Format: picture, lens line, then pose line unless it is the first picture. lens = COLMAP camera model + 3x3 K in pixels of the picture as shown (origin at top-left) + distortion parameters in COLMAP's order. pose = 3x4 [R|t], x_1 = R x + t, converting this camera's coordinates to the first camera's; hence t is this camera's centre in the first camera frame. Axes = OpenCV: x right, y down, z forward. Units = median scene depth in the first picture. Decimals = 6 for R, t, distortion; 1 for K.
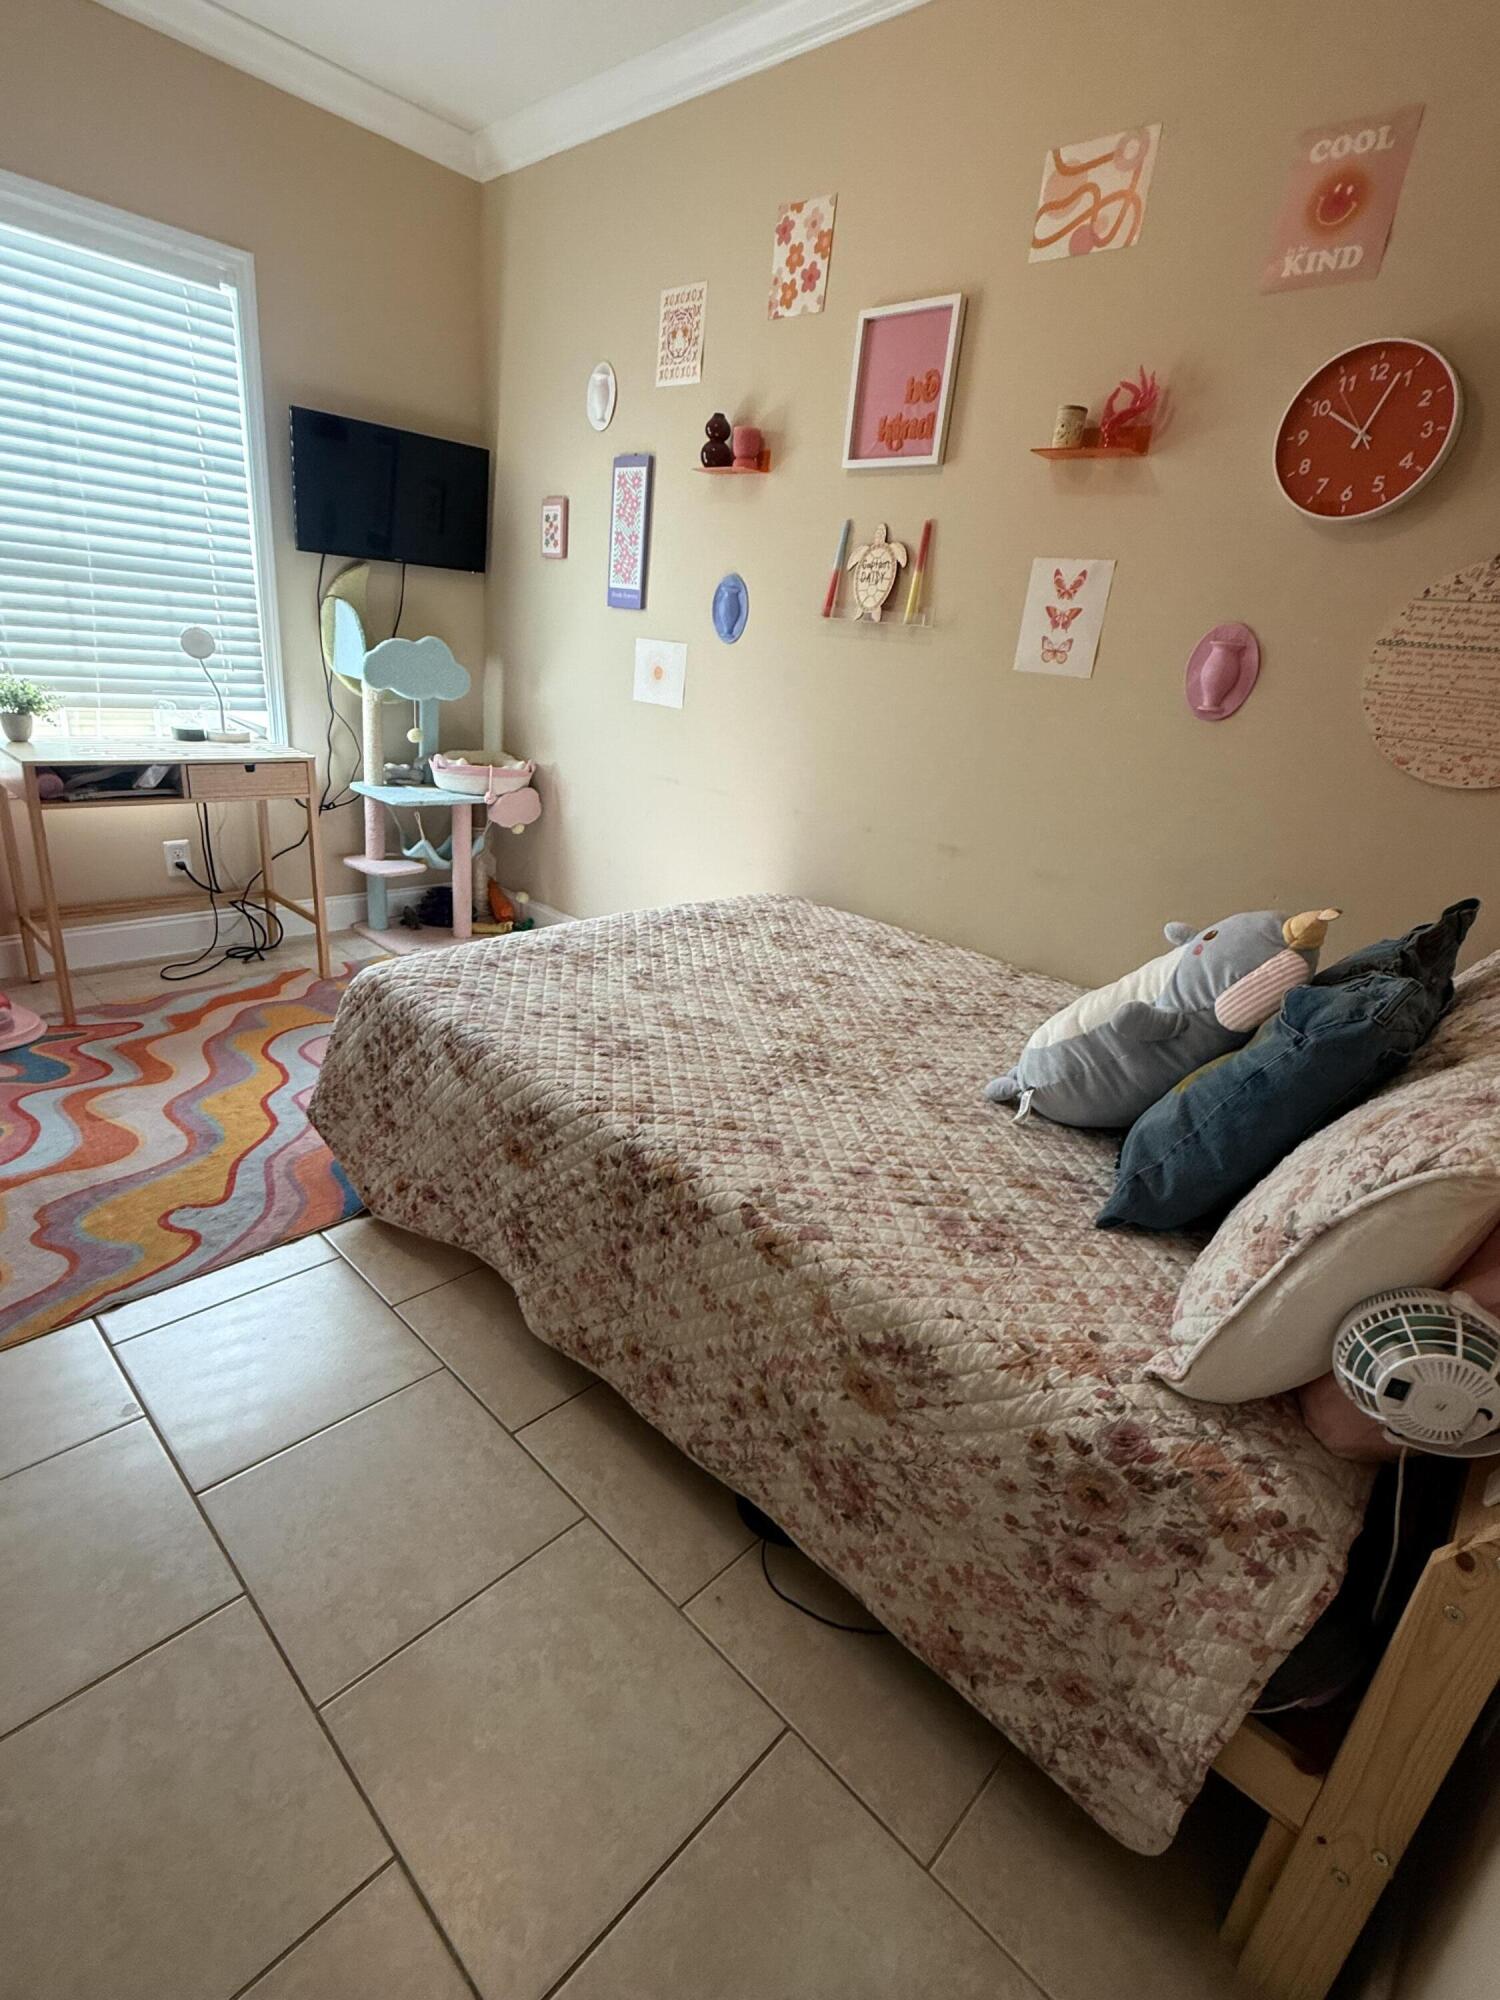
lens RADIAL K [[955.3, 0, 750.5], [0, 955.3, 995.9], [0, 0, 1]] dist [0.002411, -0.001073]
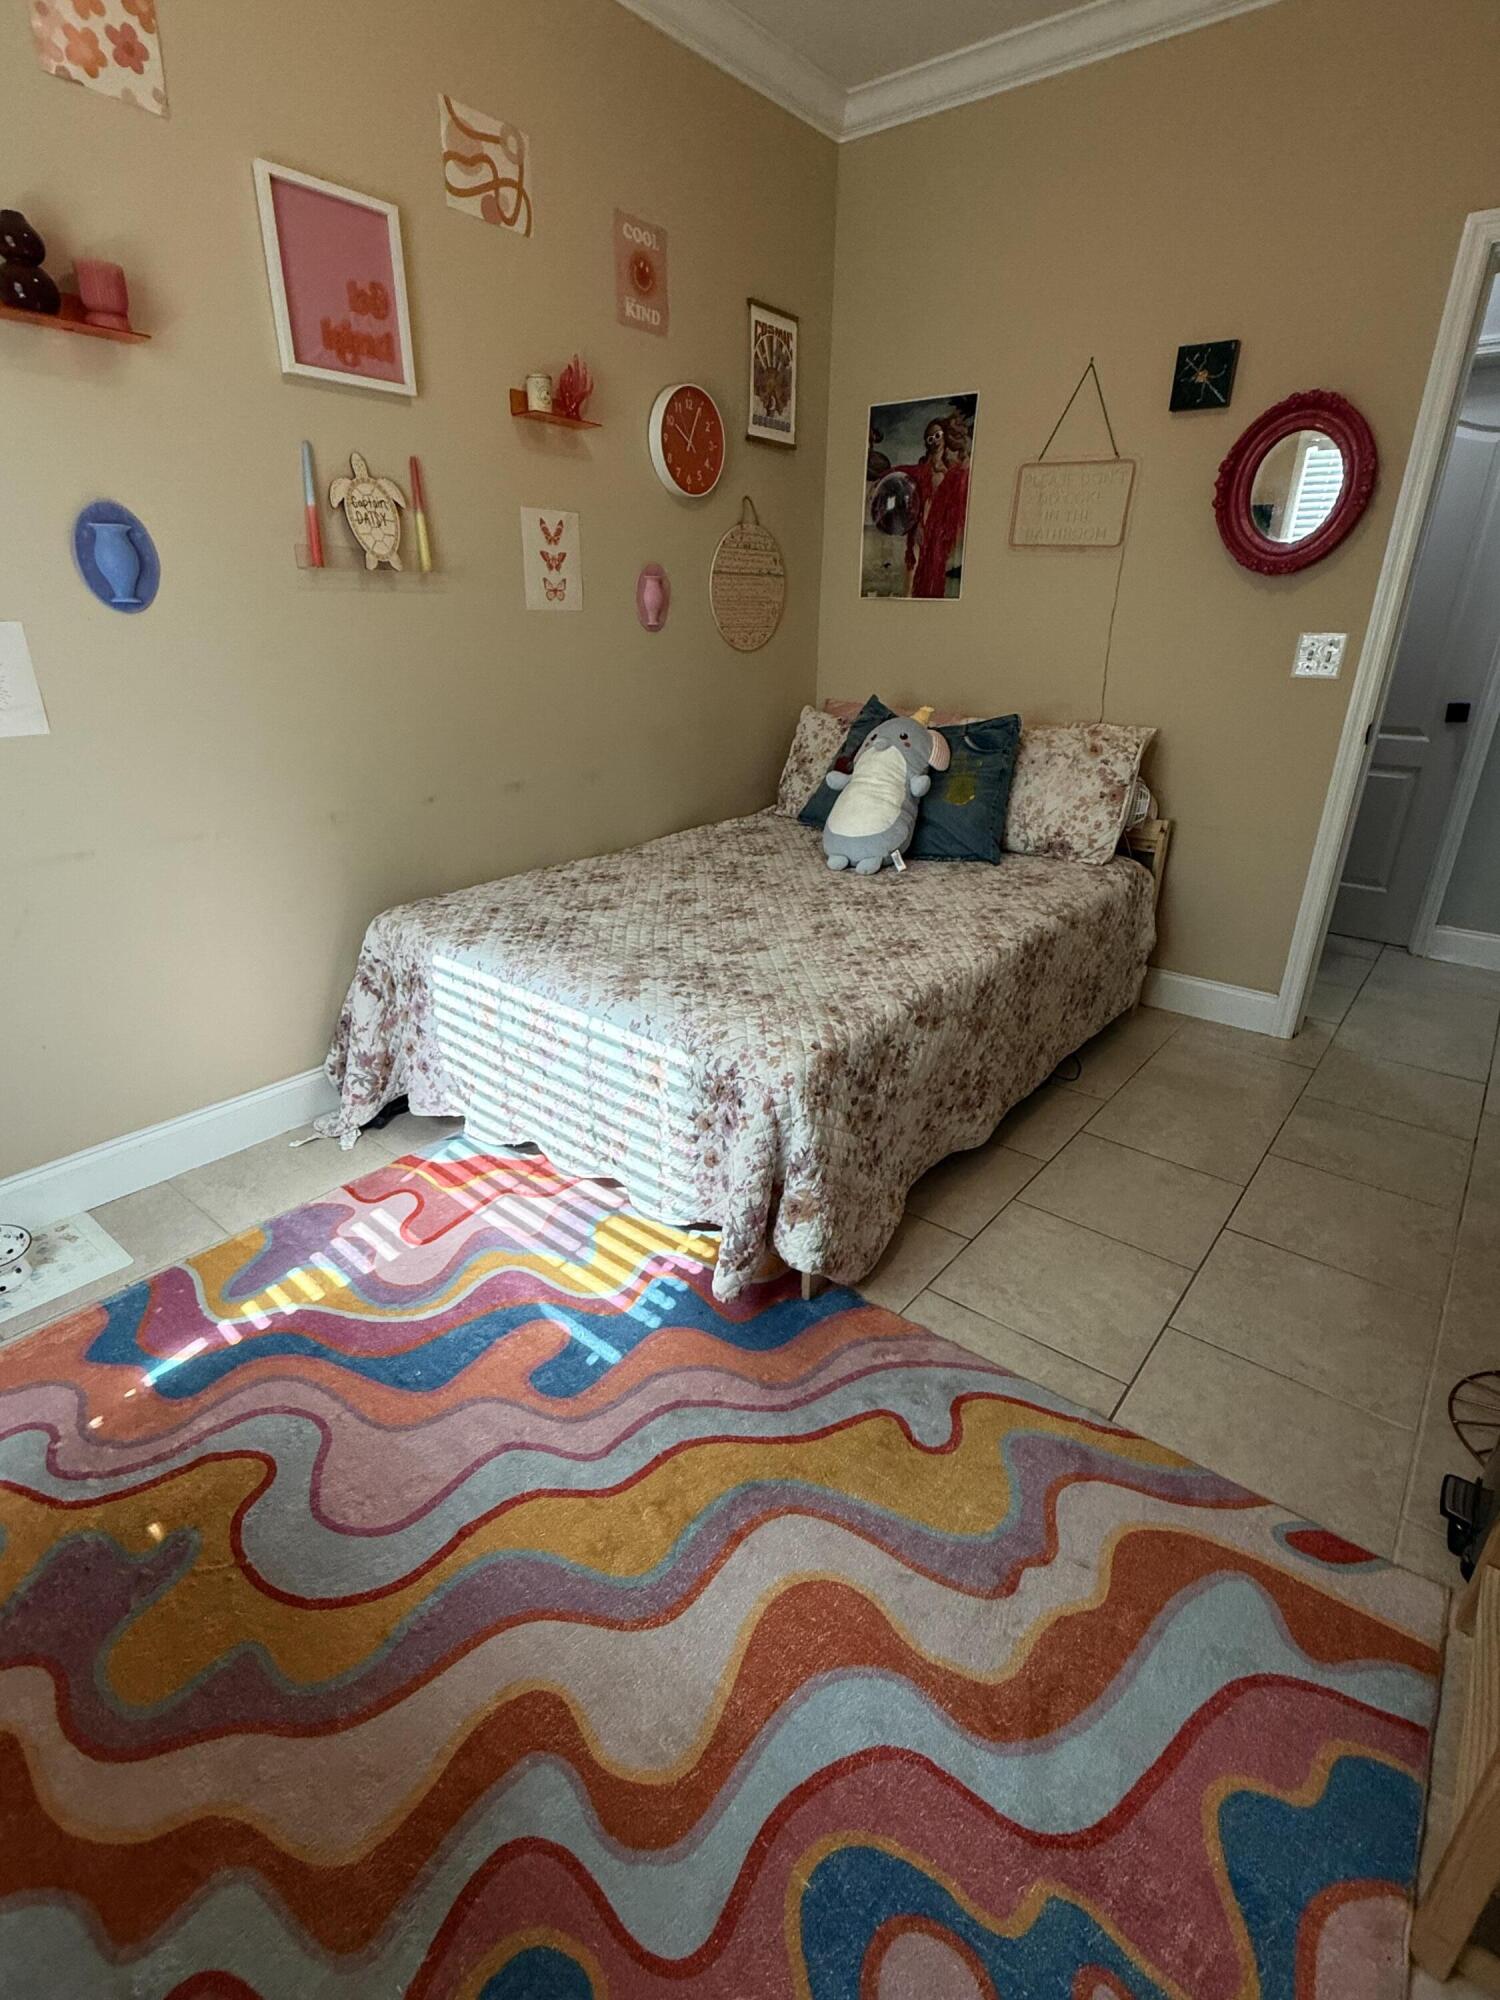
lens RADIAL K [[955.3, 0, 749.6], [0, 955.3, 996.3], [0, 0, 1]] dist [0.002411, -0.001073]
pose [[-0.081216, -0.464753, 0.881708, -0.982344], [0.329513, 0.822366, 0.463826, -0.422510], [-0.940651, 0.328204, 0.086353, 0.849775]]
